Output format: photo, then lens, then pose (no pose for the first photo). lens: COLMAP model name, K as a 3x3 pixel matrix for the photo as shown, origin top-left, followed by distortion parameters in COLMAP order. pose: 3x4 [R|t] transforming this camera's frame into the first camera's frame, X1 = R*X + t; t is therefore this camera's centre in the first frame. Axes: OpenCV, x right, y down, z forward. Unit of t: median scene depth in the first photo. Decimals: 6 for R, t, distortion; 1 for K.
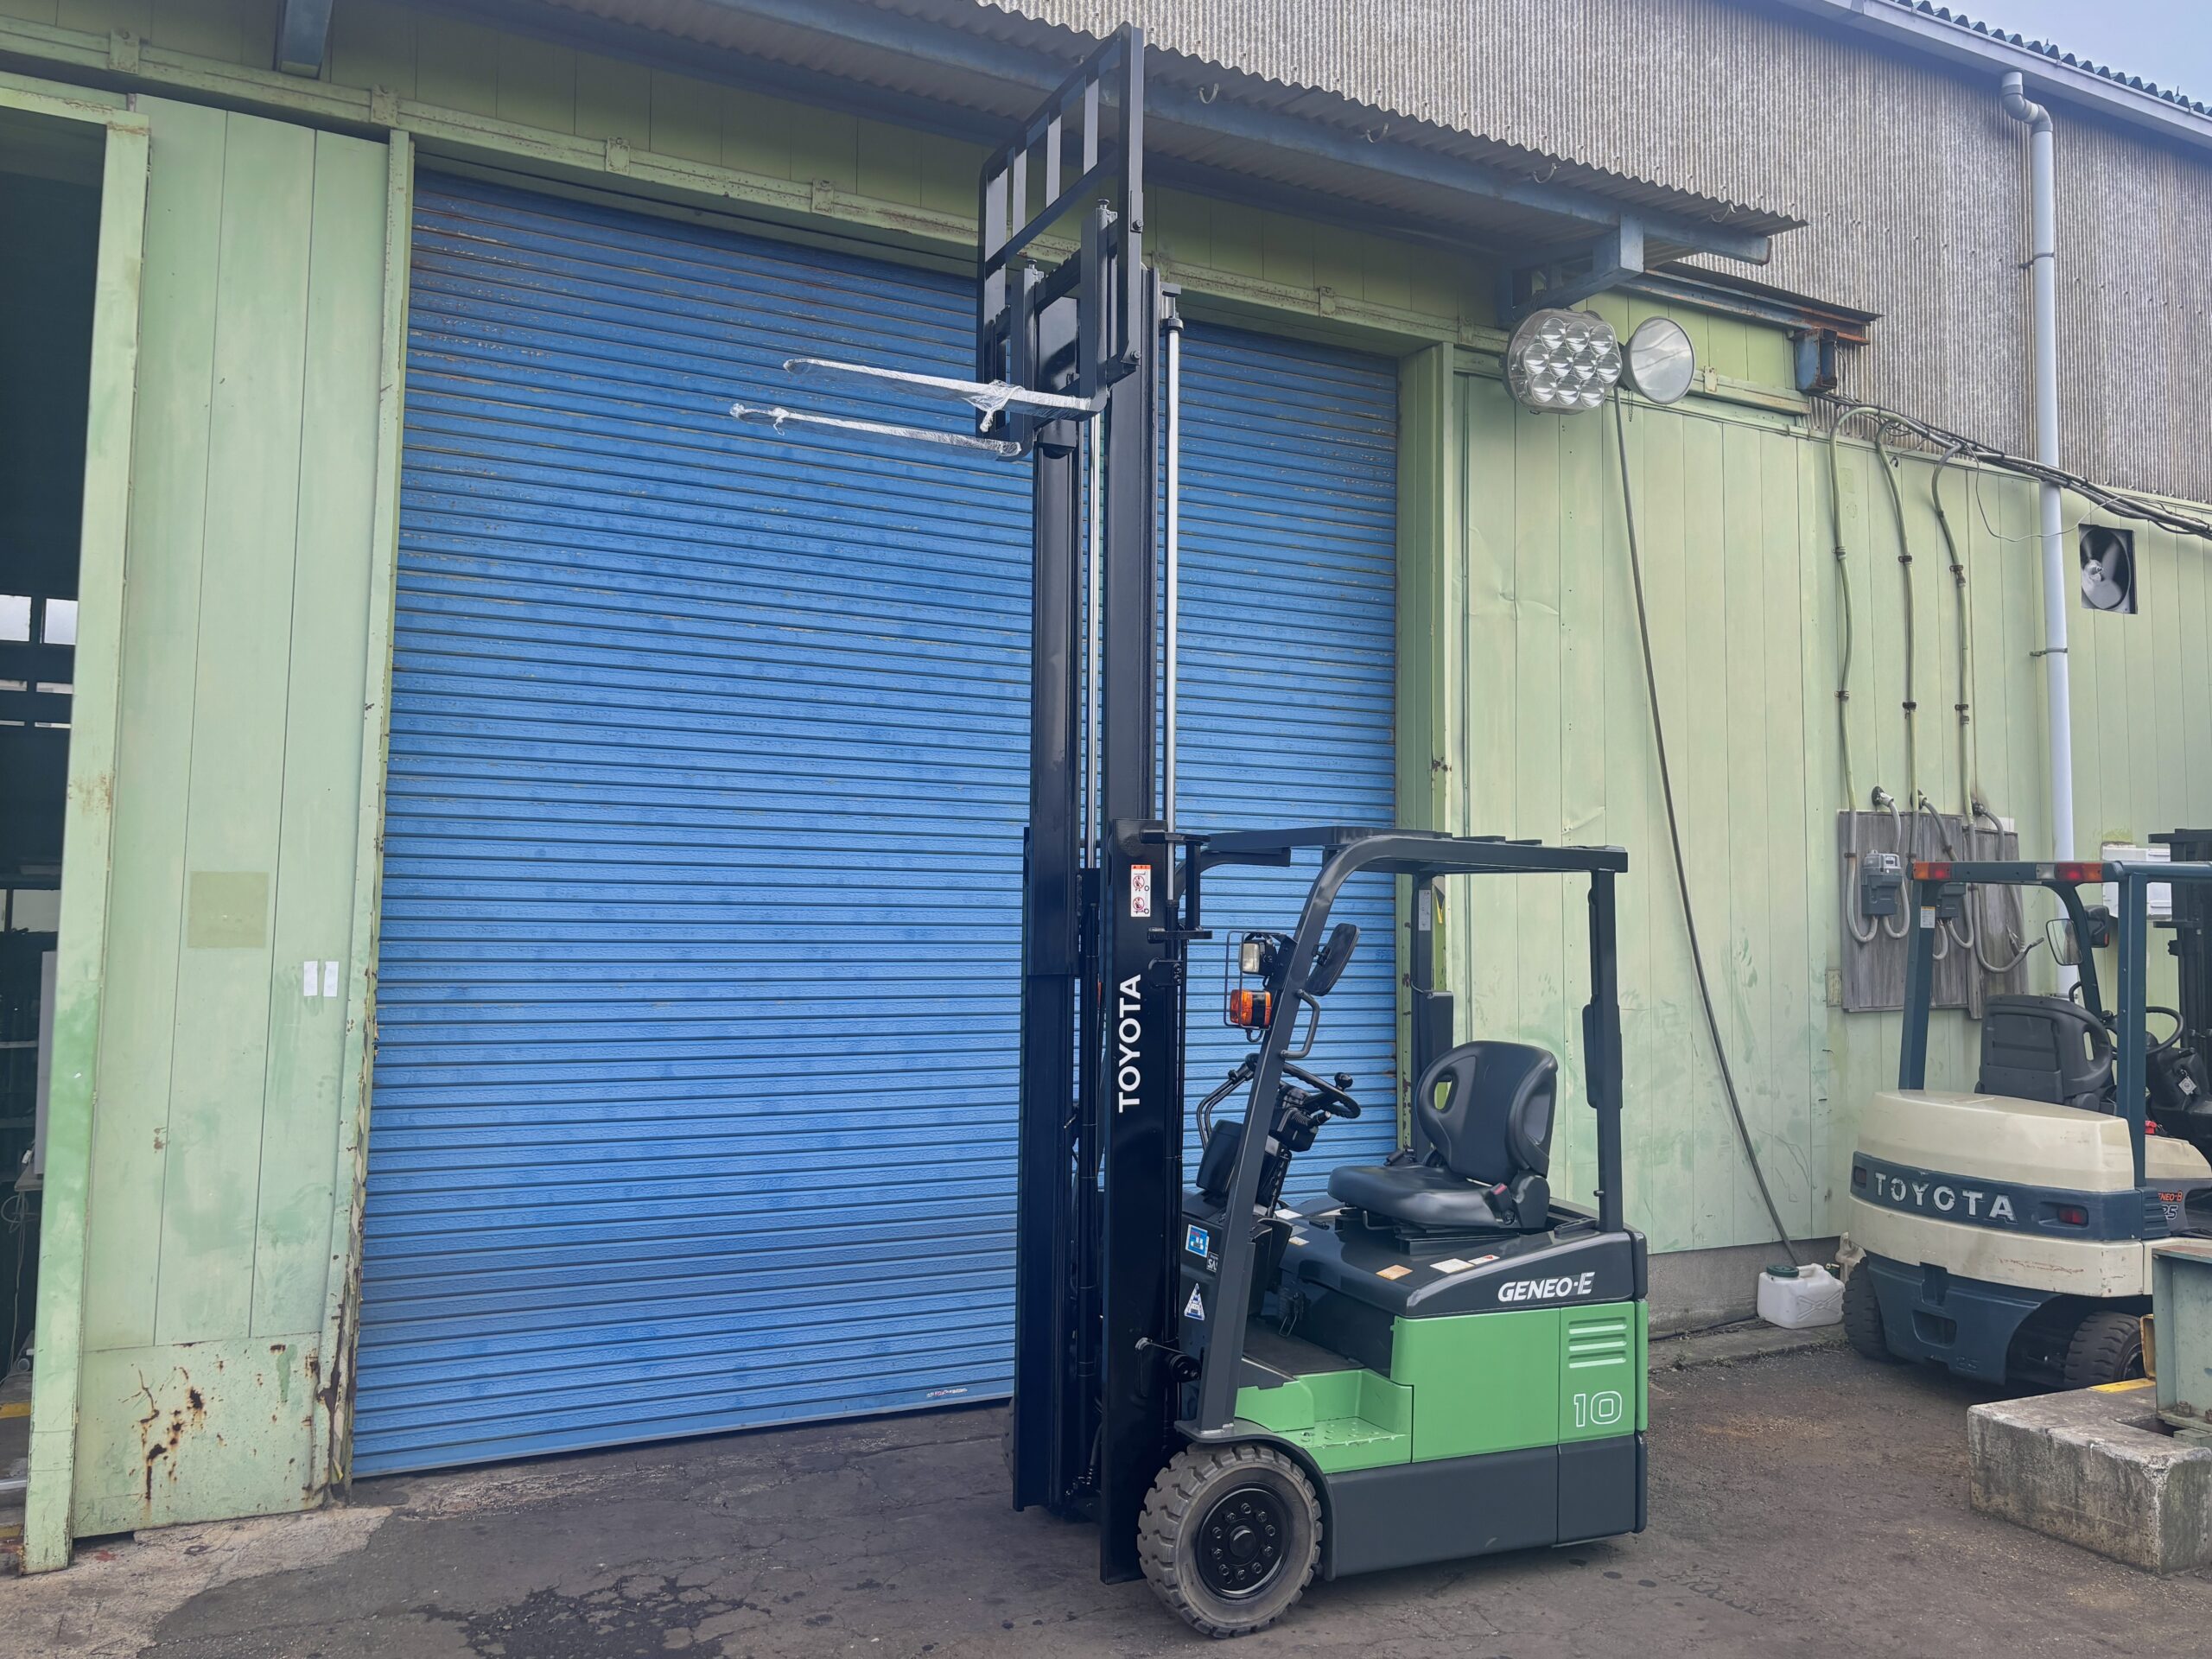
lens RADIAL K [[1833.2, 0, 1270.9], [0, 1833.2, 829.4], [0, 0, 1]] dist [0.086394, -0.107034]
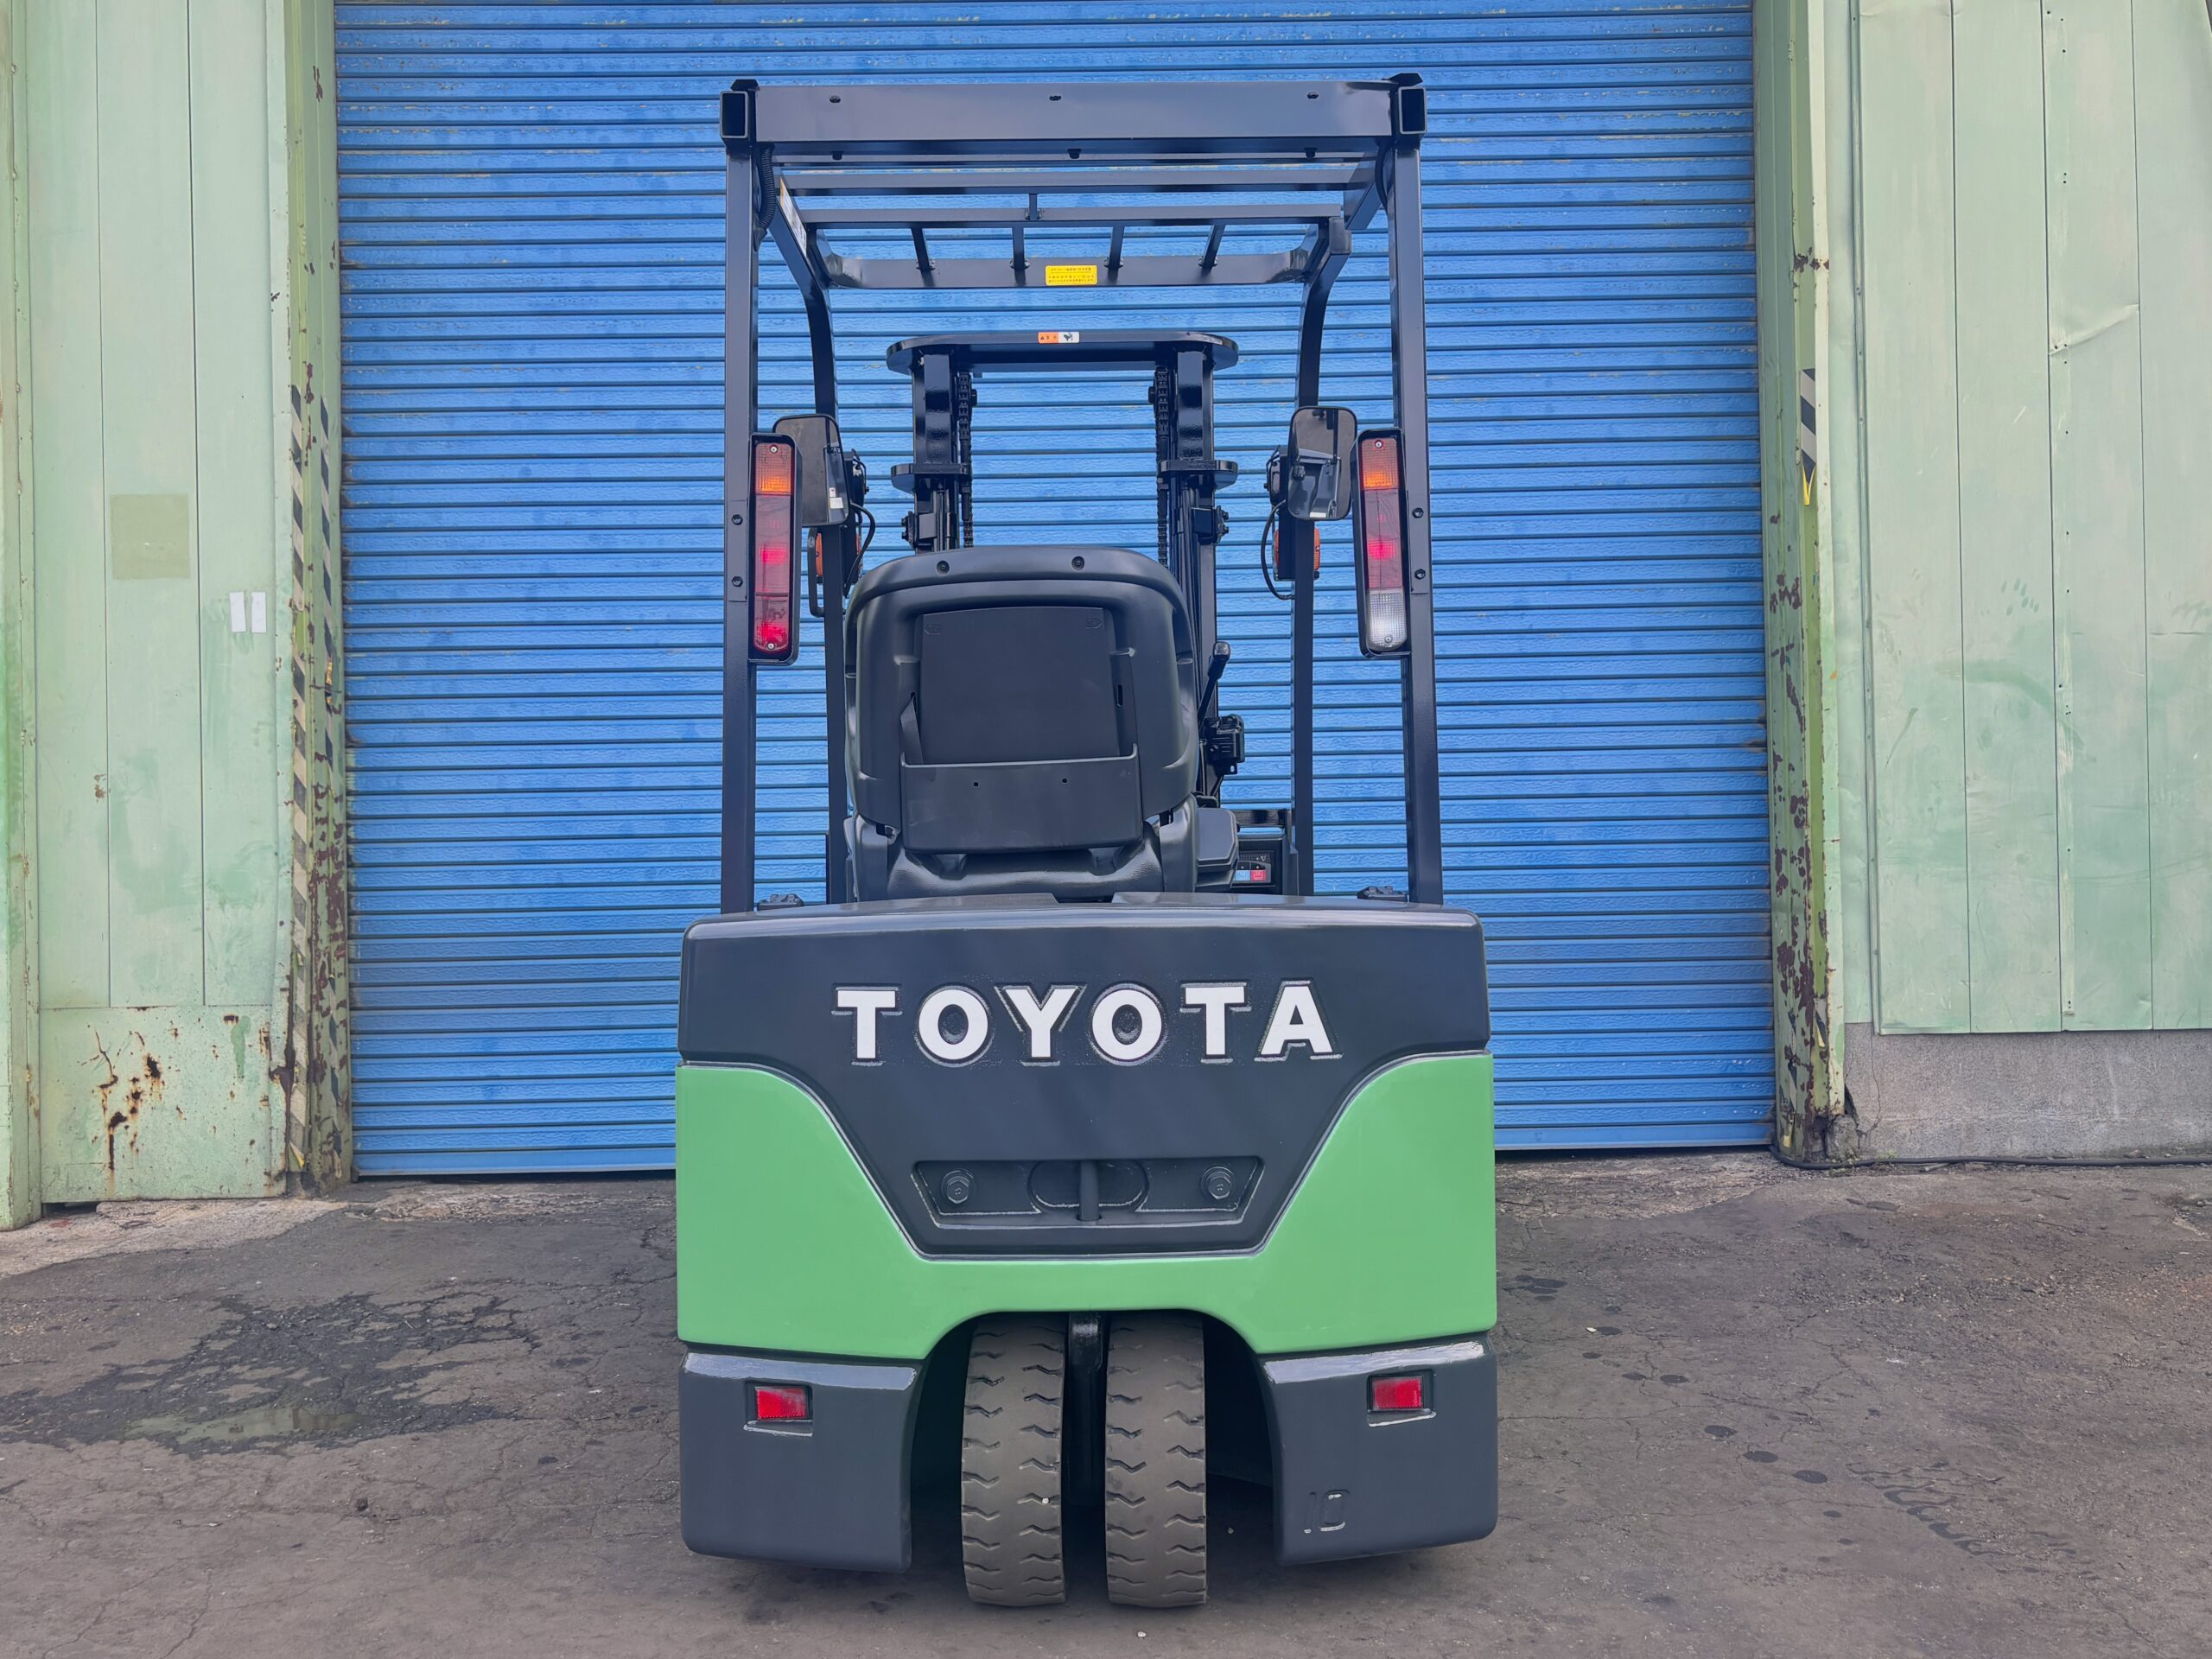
lens RADIAL K [[2025.2, 0, 1106.0], [0, 2025.2, 829.5], [0, 0, 1]] dist [-0.067525, 0.174039]
pose [[0.872769, -0.023352, -0.487575, 0.310947], [0.061368, 0.996179, 0.062139, 0.149688], [0.484261, -0.084154, 0.870867, 0.357661]]
